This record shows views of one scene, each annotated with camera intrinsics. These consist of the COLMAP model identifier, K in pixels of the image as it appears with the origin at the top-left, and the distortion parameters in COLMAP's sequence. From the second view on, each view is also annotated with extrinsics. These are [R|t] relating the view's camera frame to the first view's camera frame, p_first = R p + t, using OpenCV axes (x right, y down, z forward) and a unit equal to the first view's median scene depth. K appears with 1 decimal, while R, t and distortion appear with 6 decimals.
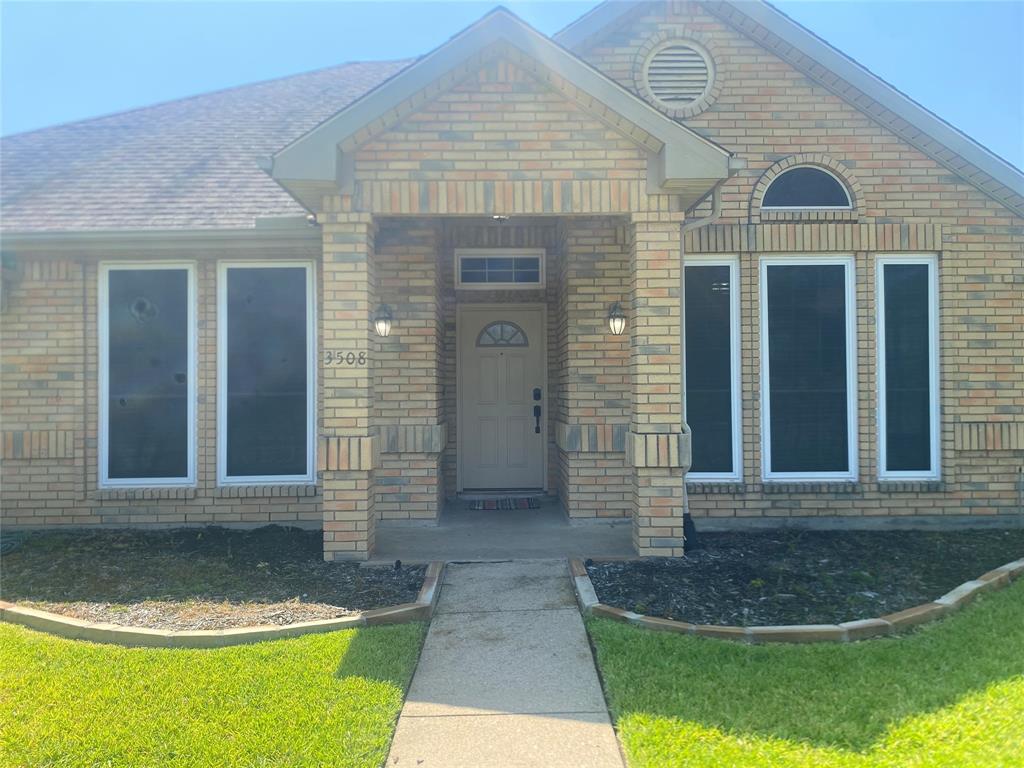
lens RADIAL K [[803.1, 0, 510.7], [0, 803.1, 368.1], [0, 0, 1]] dist [0.066139, -0.162419]
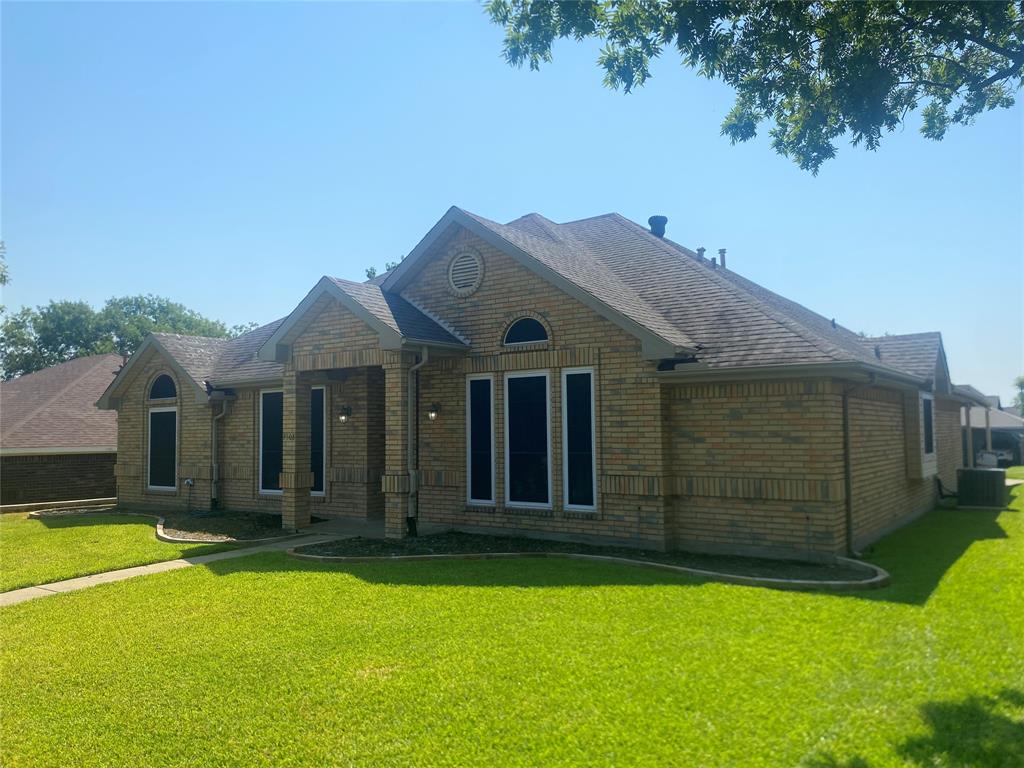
lens RADIAL K [[803.1, 0, 510.7], [0, 803.1, 368.1], [0, 0, 1]] dist [0.066139, -0.162419]
pose [[0.802839, -0.047965, -0.594264, 1.333047], [0.020747, 0.998402, -0.052555, -0.059755], [0.595835, 0.029864, 0.802551, -0.349918]]
